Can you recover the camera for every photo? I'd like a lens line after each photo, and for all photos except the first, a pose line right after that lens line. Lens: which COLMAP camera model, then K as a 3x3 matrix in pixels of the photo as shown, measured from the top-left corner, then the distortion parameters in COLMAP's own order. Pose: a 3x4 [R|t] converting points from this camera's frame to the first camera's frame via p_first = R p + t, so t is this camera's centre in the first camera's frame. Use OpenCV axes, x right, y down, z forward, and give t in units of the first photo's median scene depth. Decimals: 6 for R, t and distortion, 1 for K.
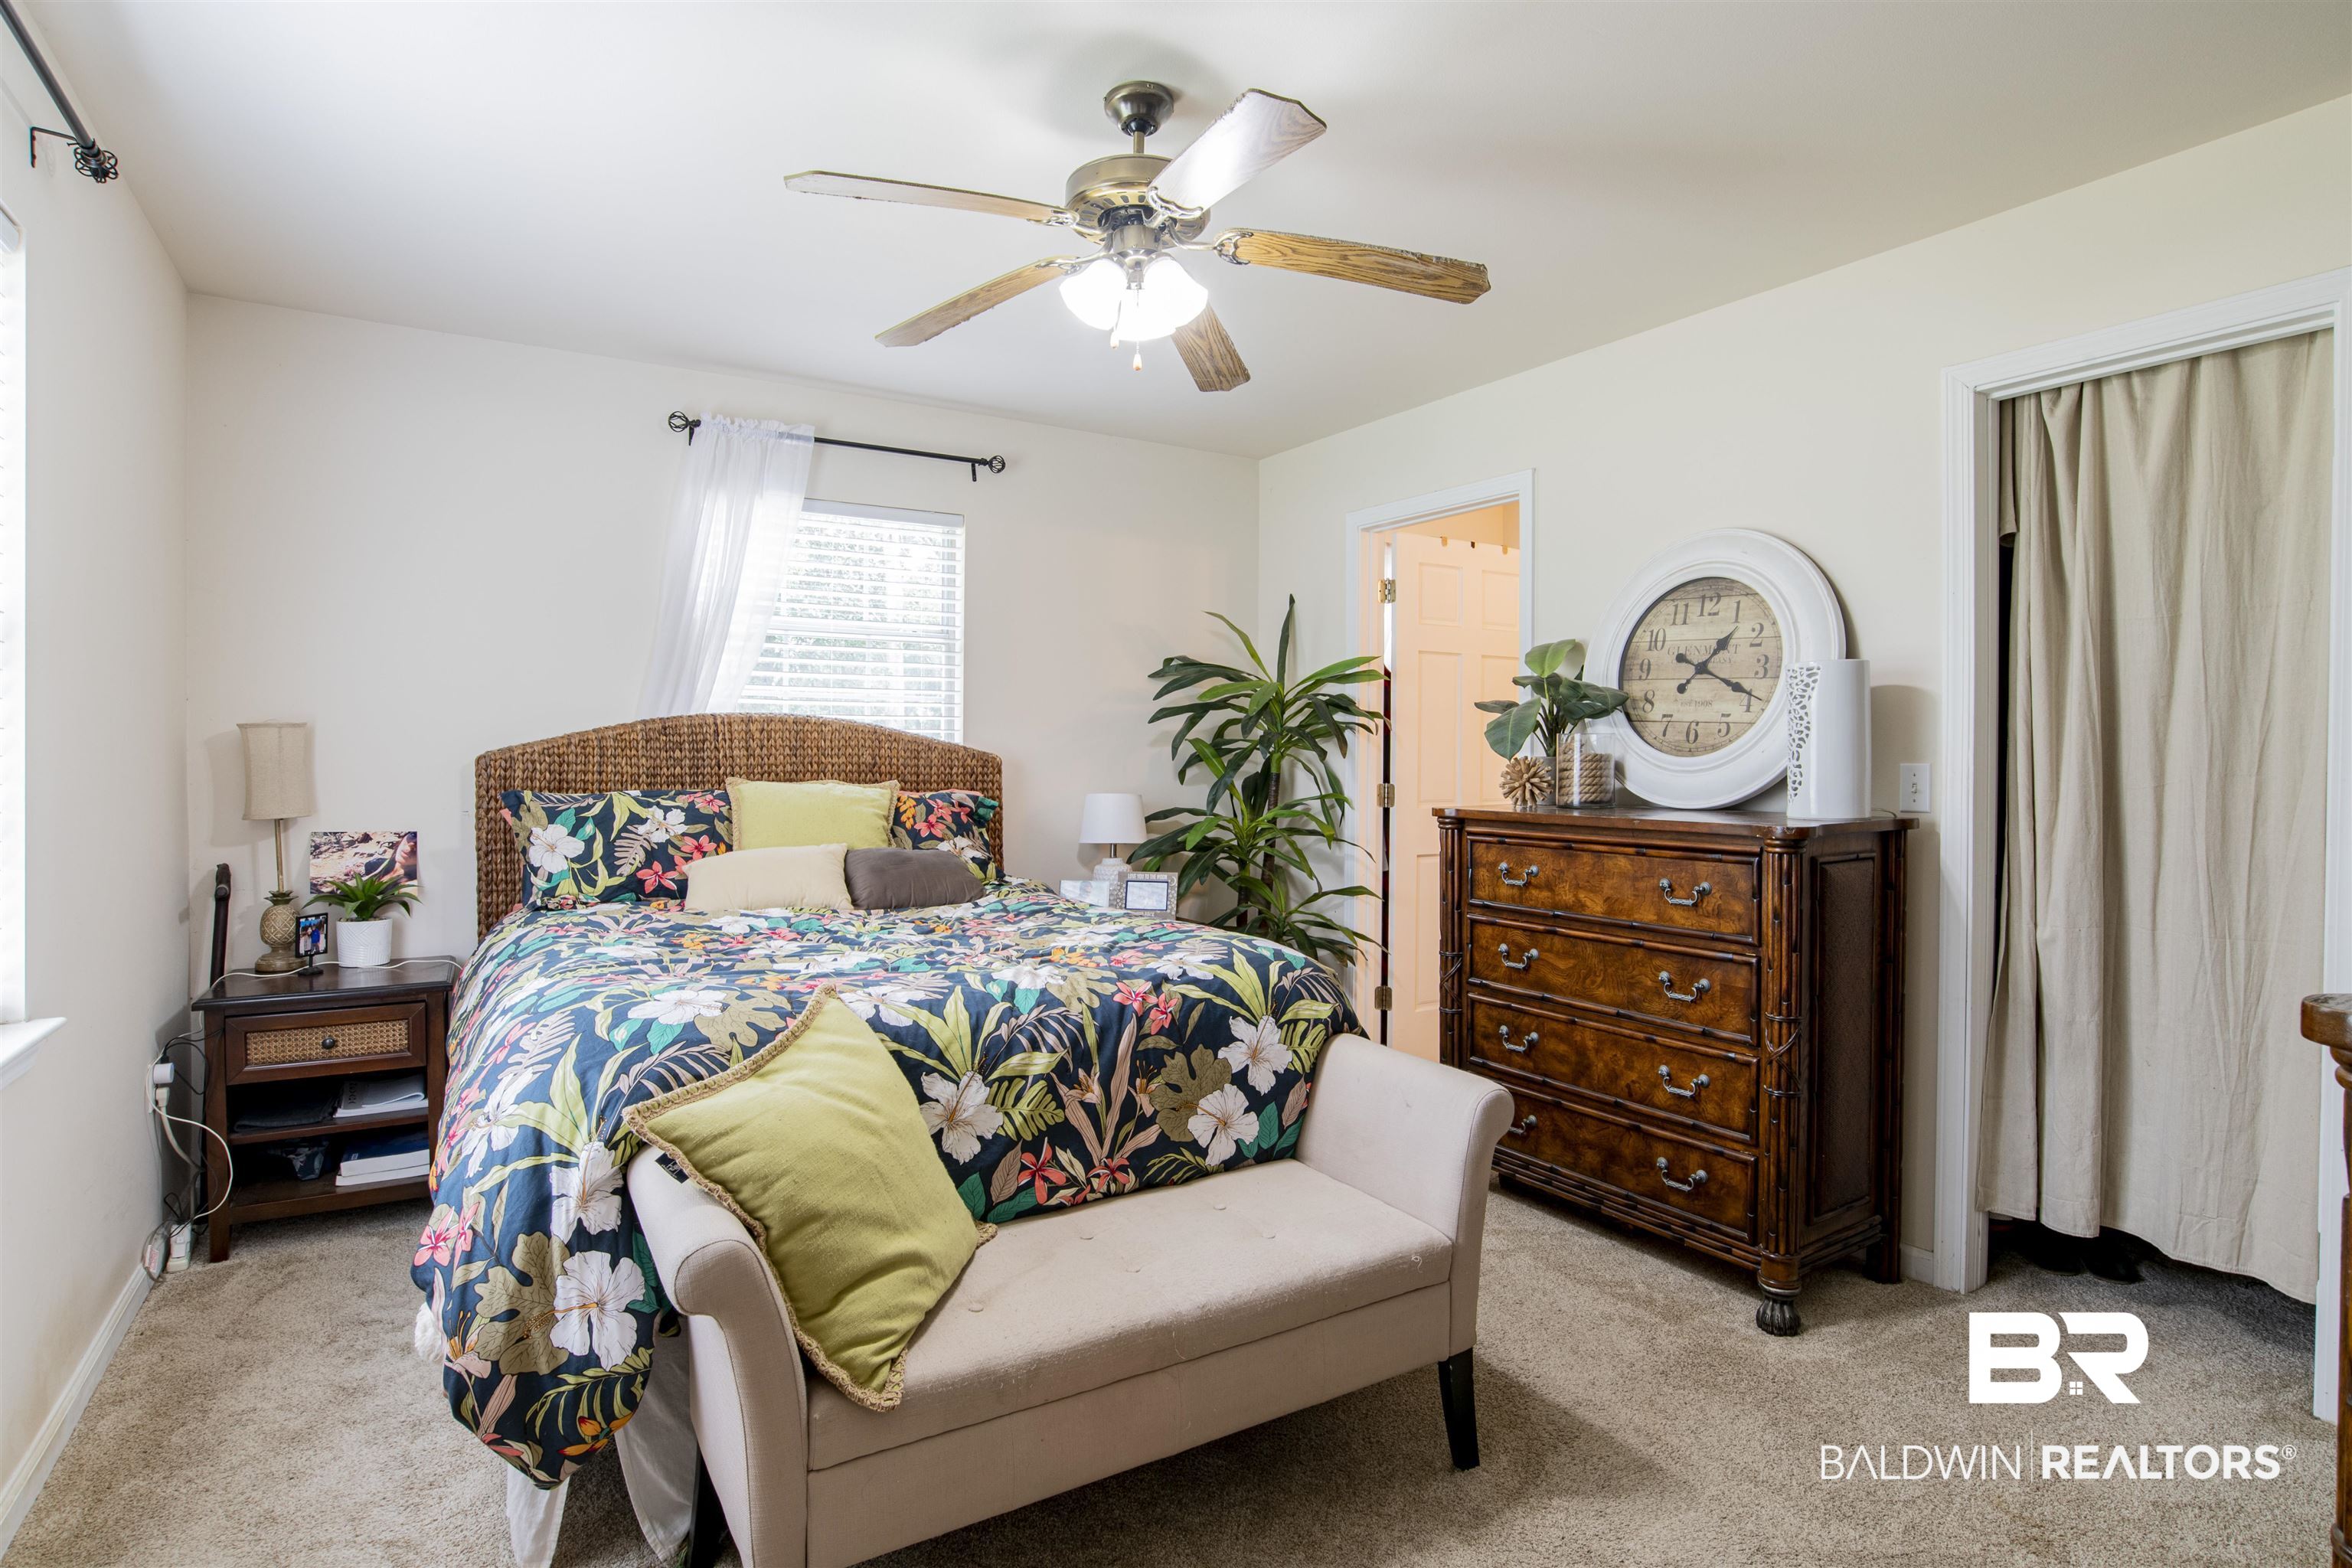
lens RADIAL K [[1199.3, 0, 1187.5], [0, 1199.3, 773.0], [0, 0, 1]] dist [-0.063296, 0.024870]
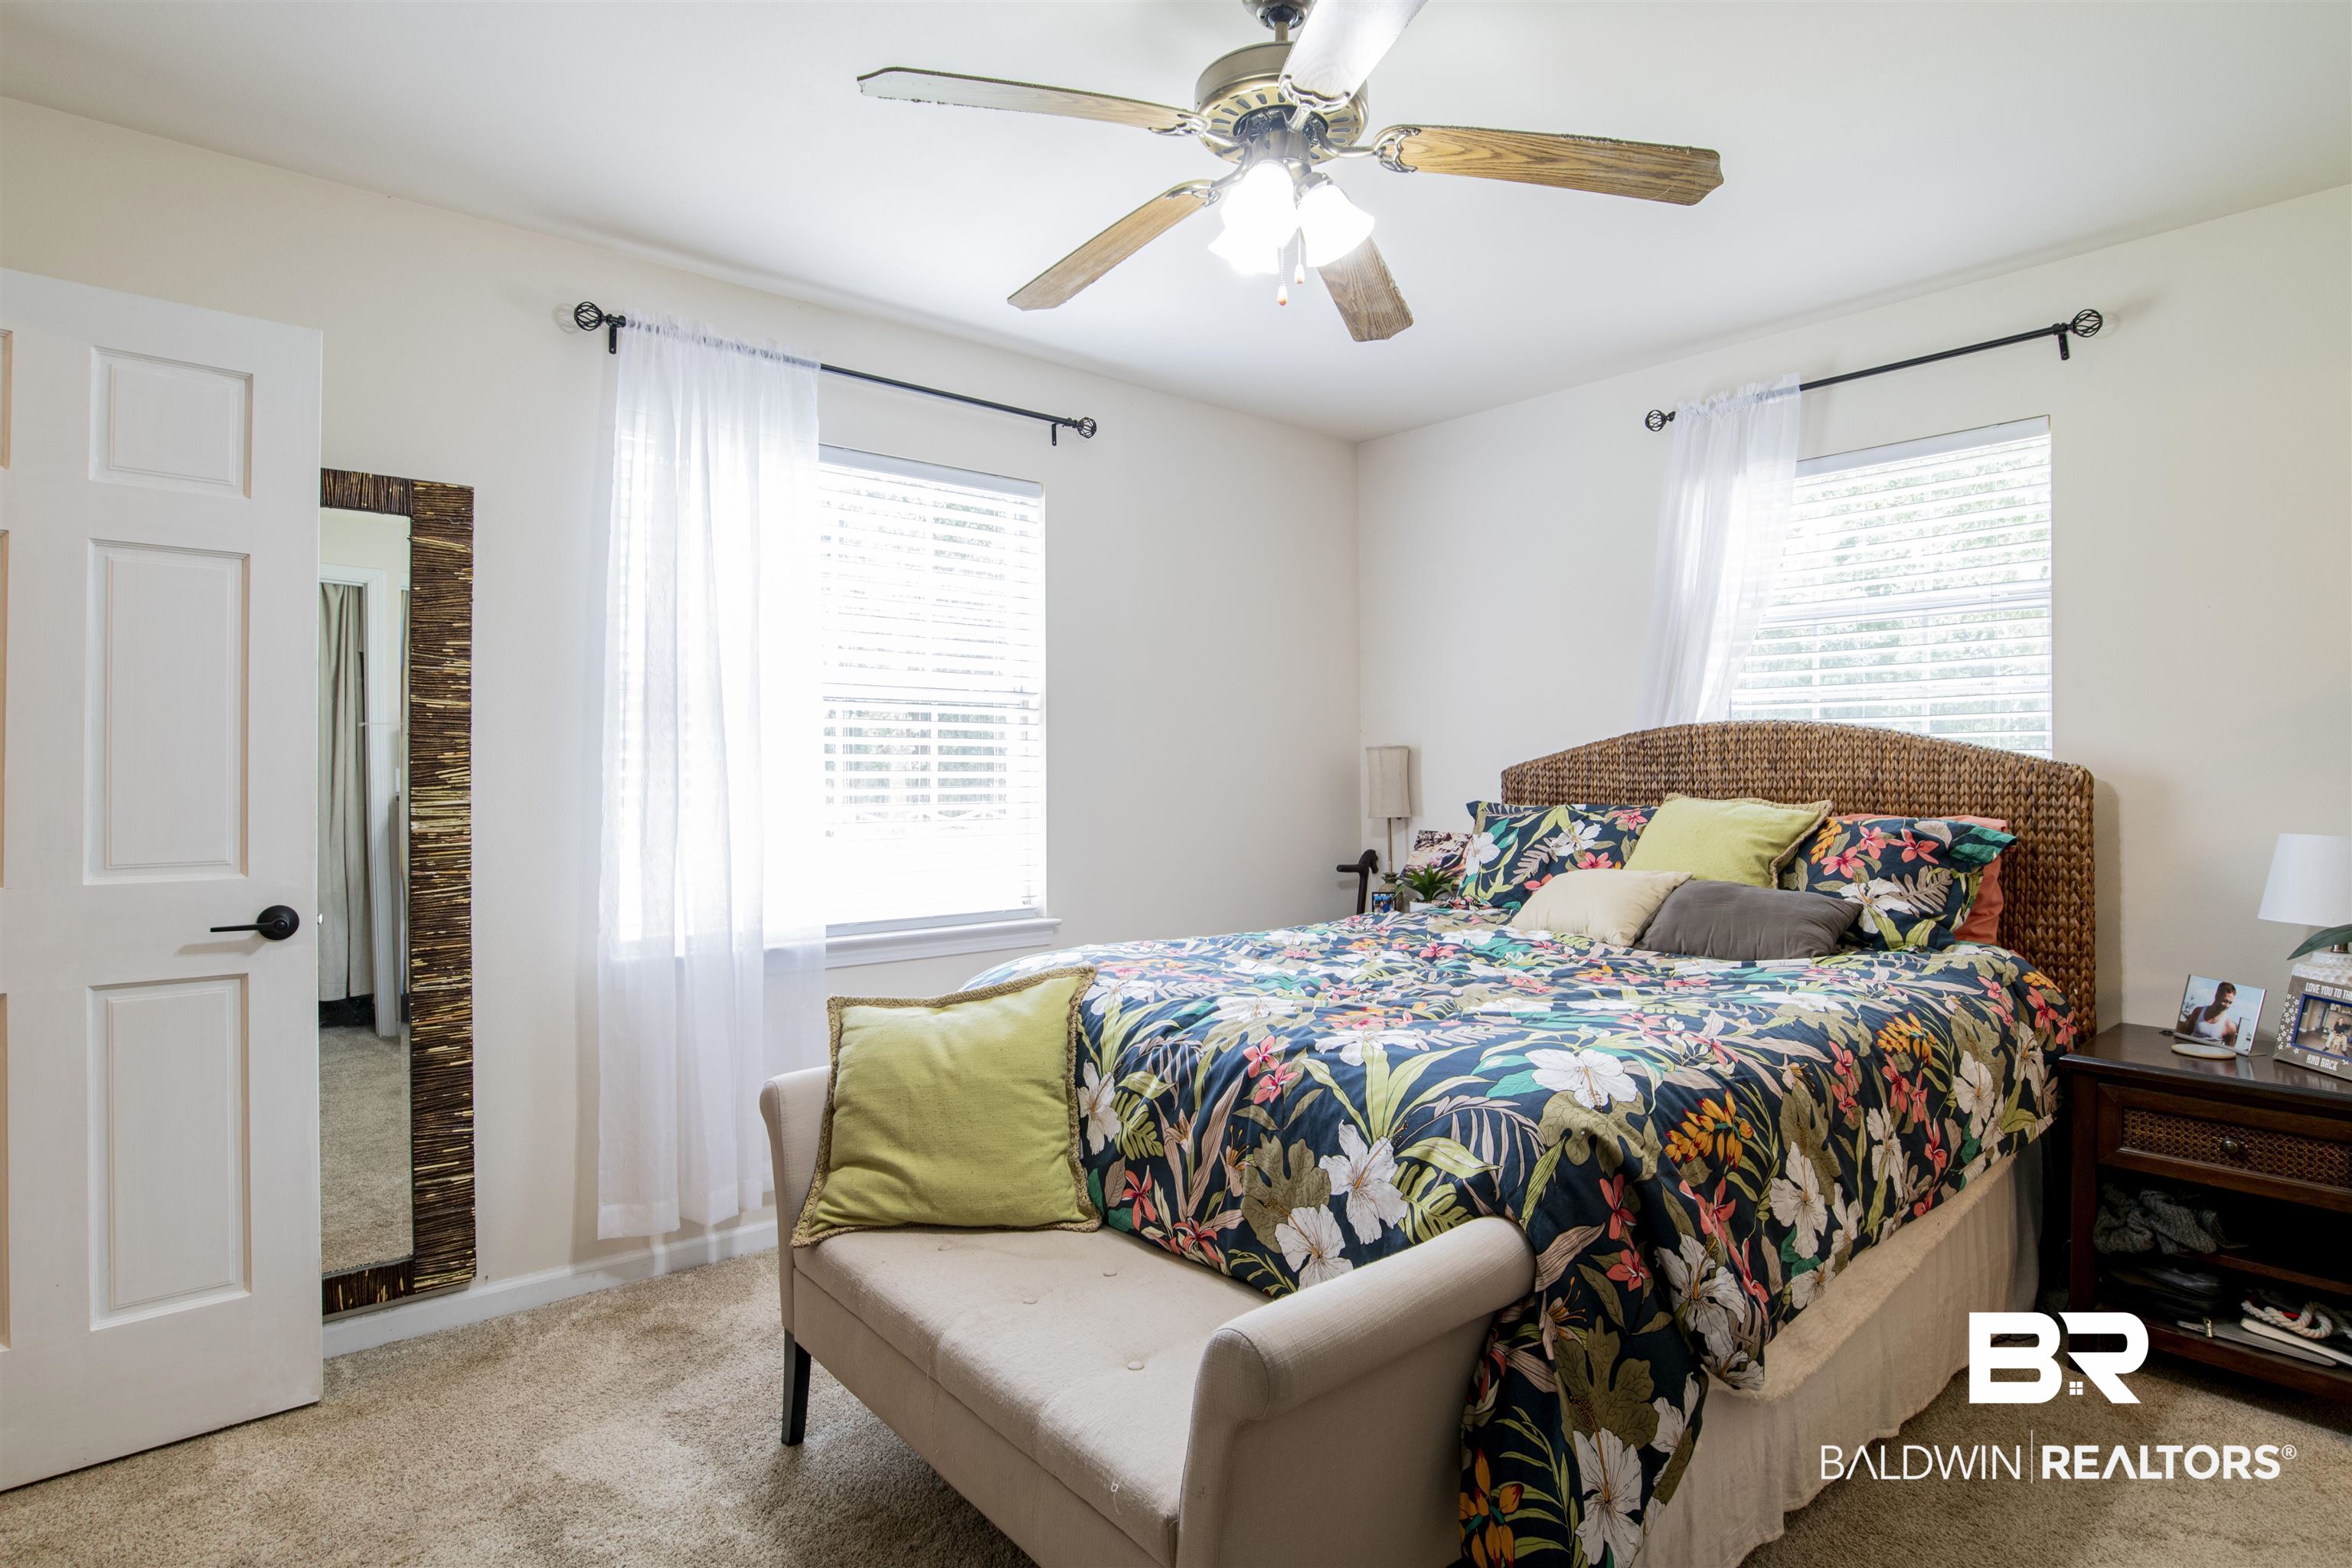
lens RADIAL K [[1199.3, 0, 1187.5], [0, 1199.3, 773.0], [0, 0, 1]] dist [-0.063296, 0.024870]
pose [[0.147723, -0.002037, -0.989027, 0.761964], [-0.010329, 0.999940, -0.003602, -0.007543], [0.988975, 0.010747, 0.147694, 0.804485]]
